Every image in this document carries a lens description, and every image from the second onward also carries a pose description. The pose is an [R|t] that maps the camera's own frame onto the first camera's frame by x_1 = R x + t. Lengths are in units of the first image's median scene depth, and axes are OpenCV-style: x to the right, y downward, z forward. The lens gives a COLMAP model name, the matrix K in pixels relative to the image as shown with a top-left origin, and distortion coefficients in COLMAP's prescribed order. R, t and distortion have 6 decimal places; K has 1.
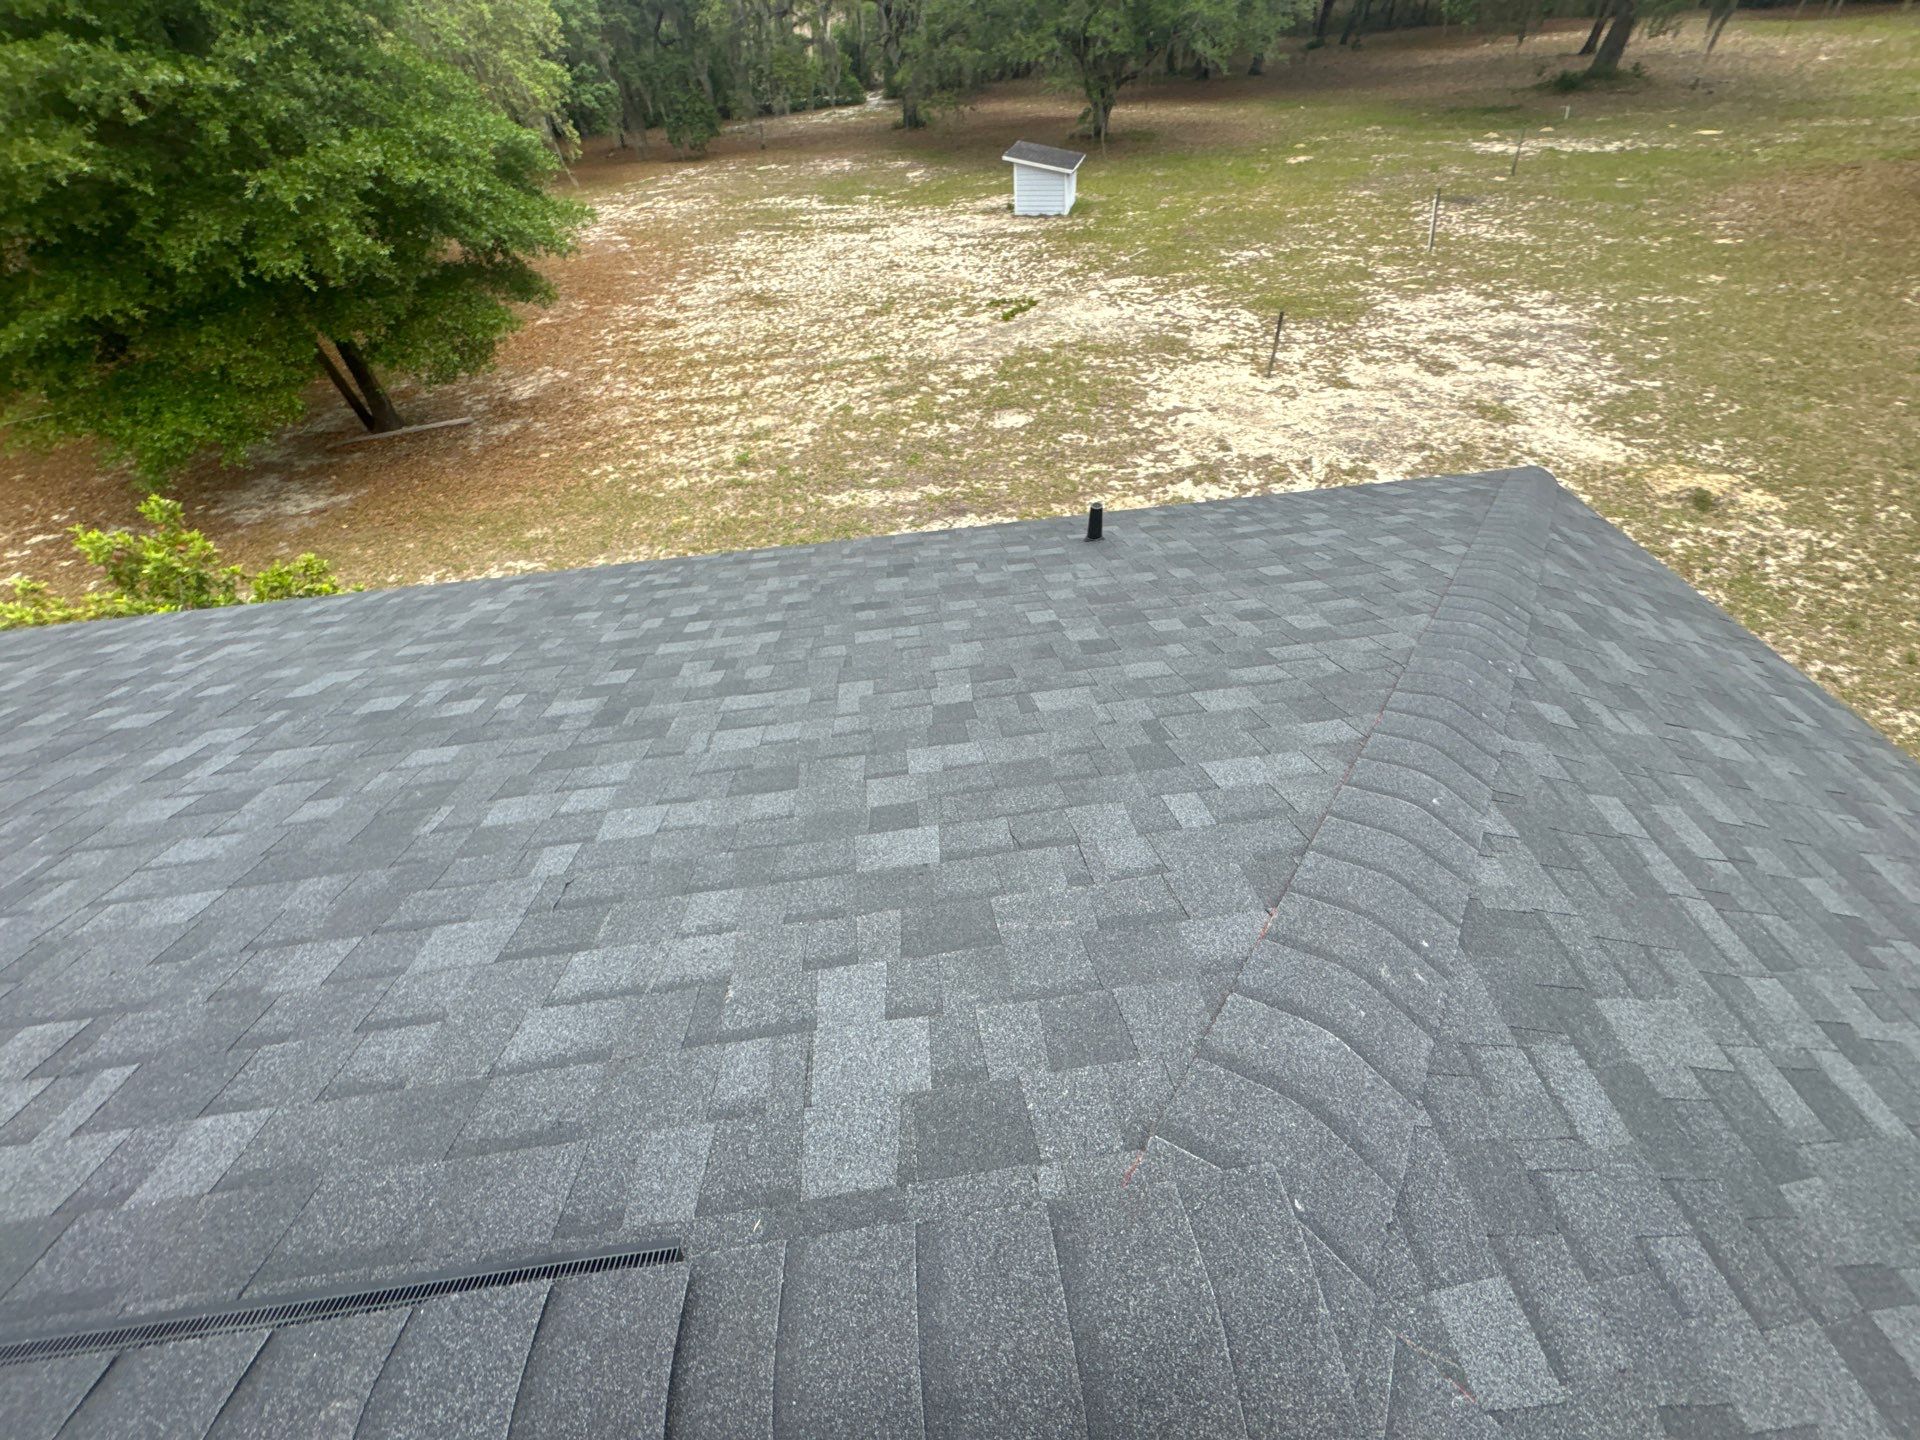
lens RADIAL K [[763.1, 0, 959.3], [0, 763.1, 721.4], [0, 0, 1]] dist [-0.004124, 0.000418]
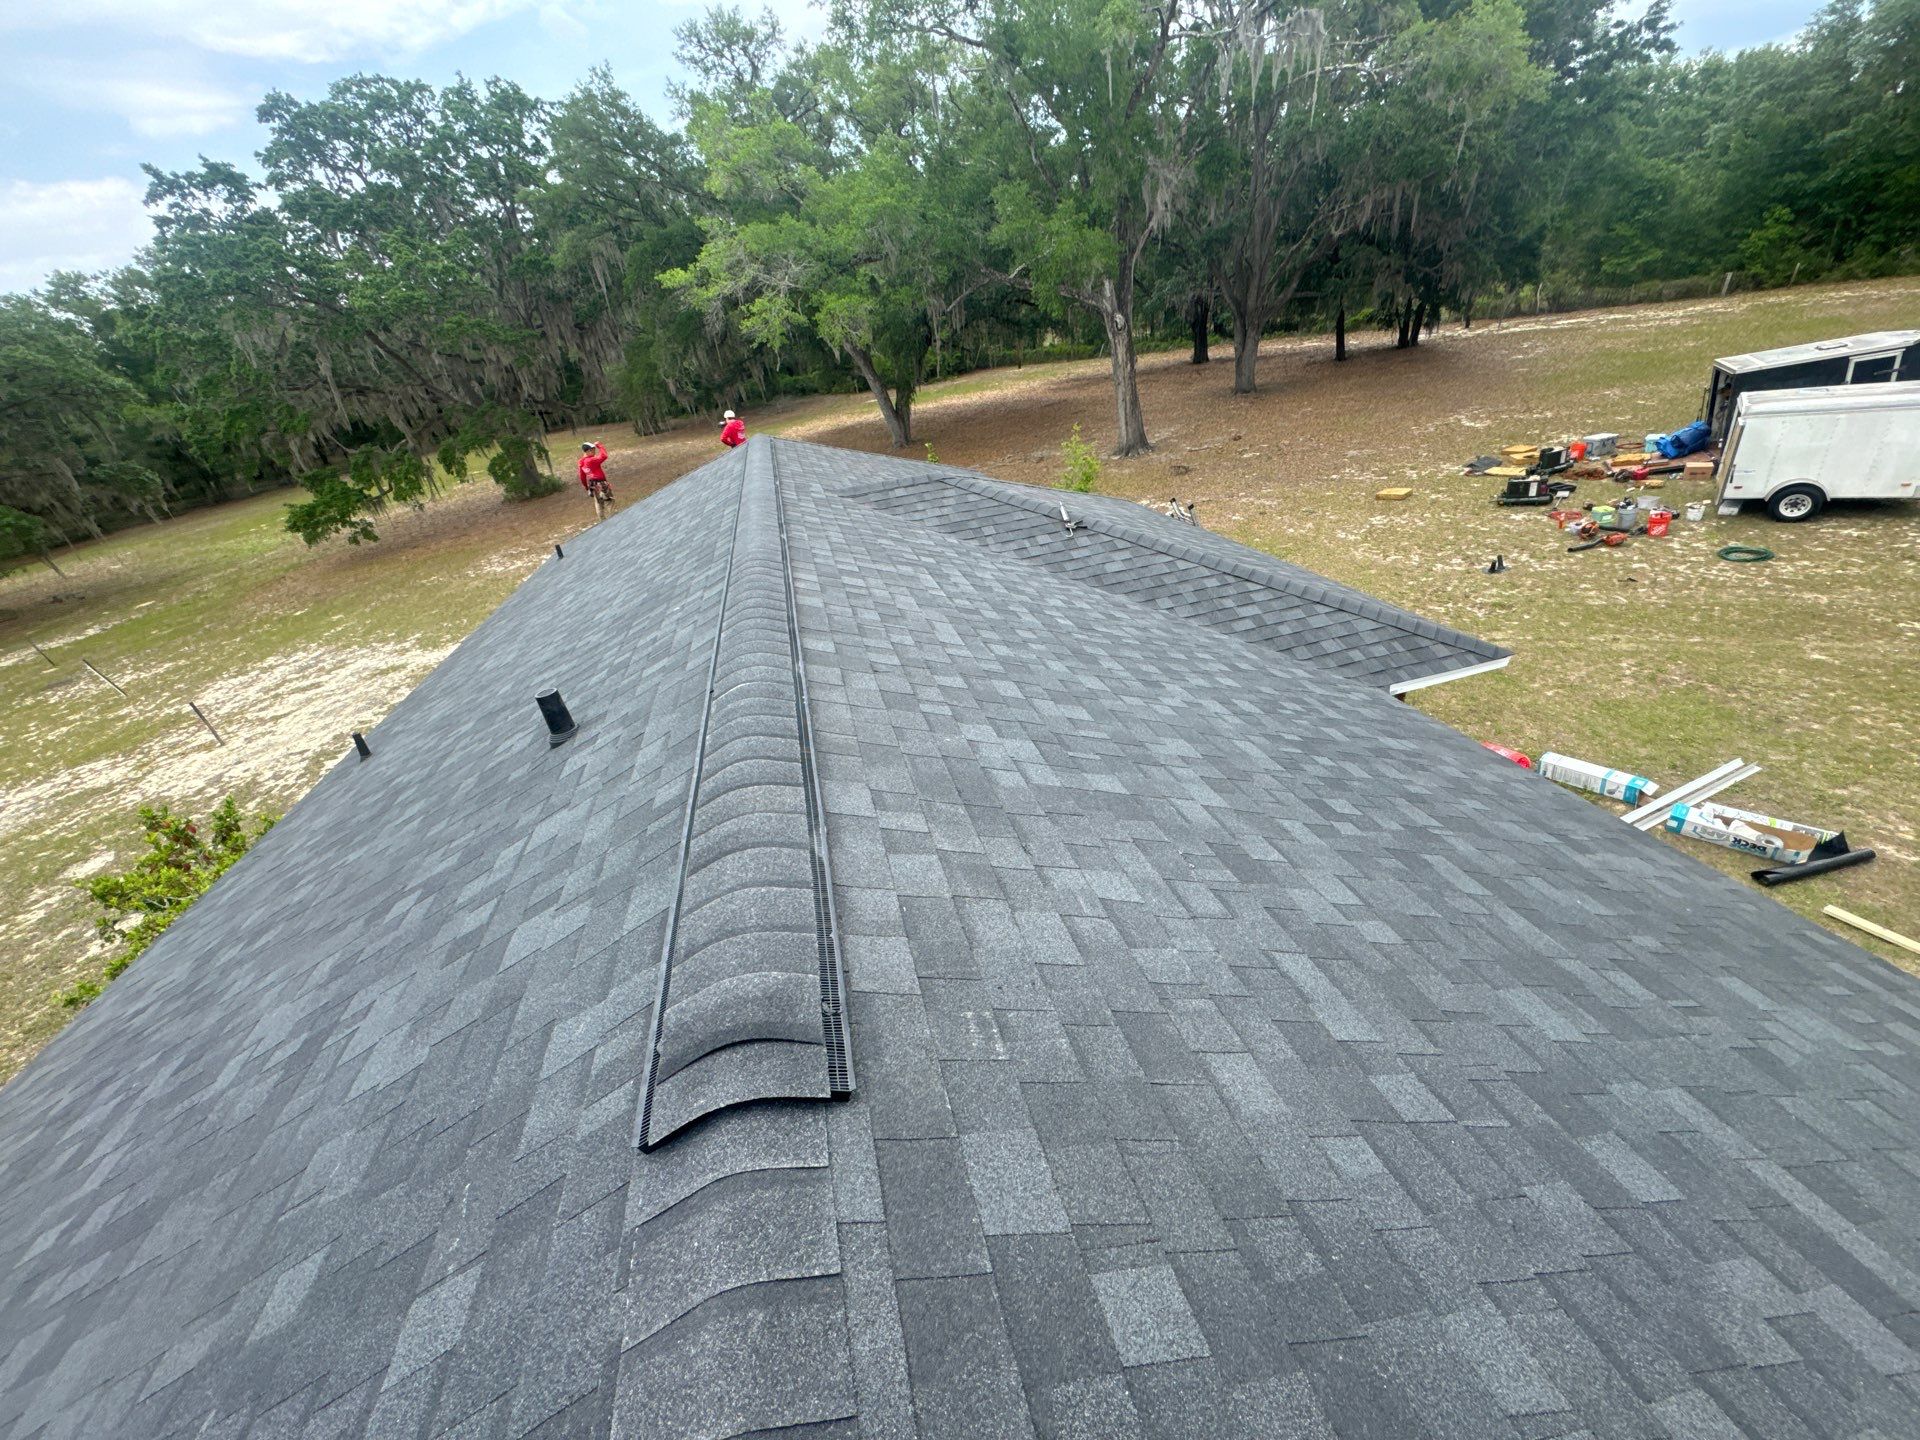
lens RADIAL K [[763.1, 0, 961.1], [0, 763.1, 723.5], [0, 0, 1]] dist [-0.004124, 0.000418]
pose [[-0.096523, -0.416885, 0.903820, -4.038967], [0.812792, 0.491116, 0.313328, 0.557981], [-0.574502, 0.764861, 0.291437, -0.308904]]
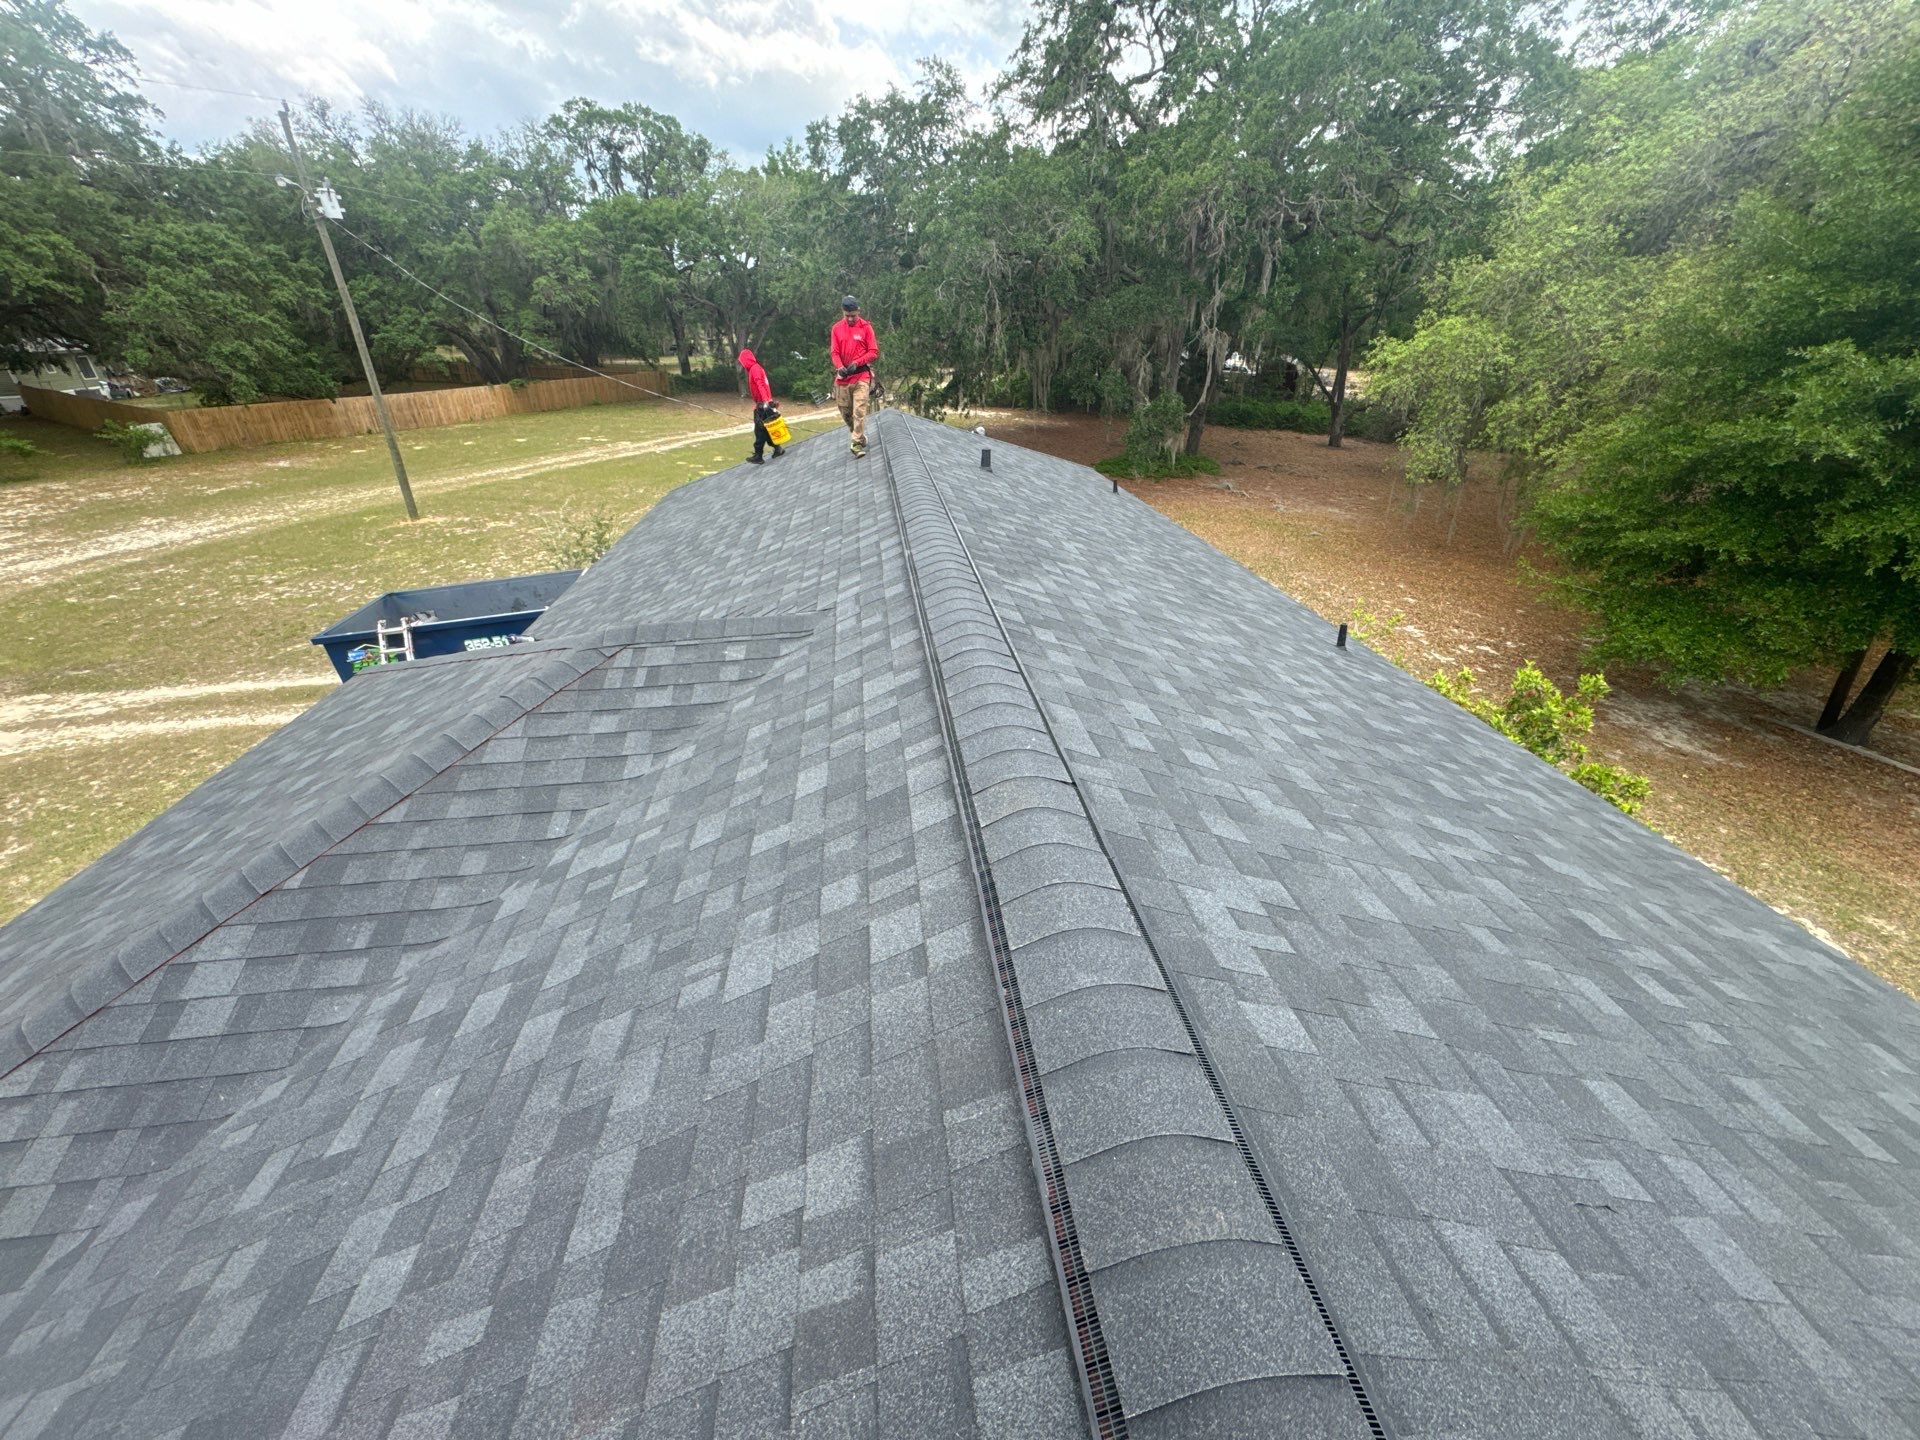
lens RADIAL K [[763.1, 0, 962.9], [0, 763.1, 722.4], [0, 0, 1]] dist [-0.004124, 0.000418]
pose [[-0.006902, 0.504980, -0.863104, -0.019402], [-0.714942, 0.600975, 0.357332, 0.053207], [0.699150, 0.619535, 0.356883, -0.101146]]
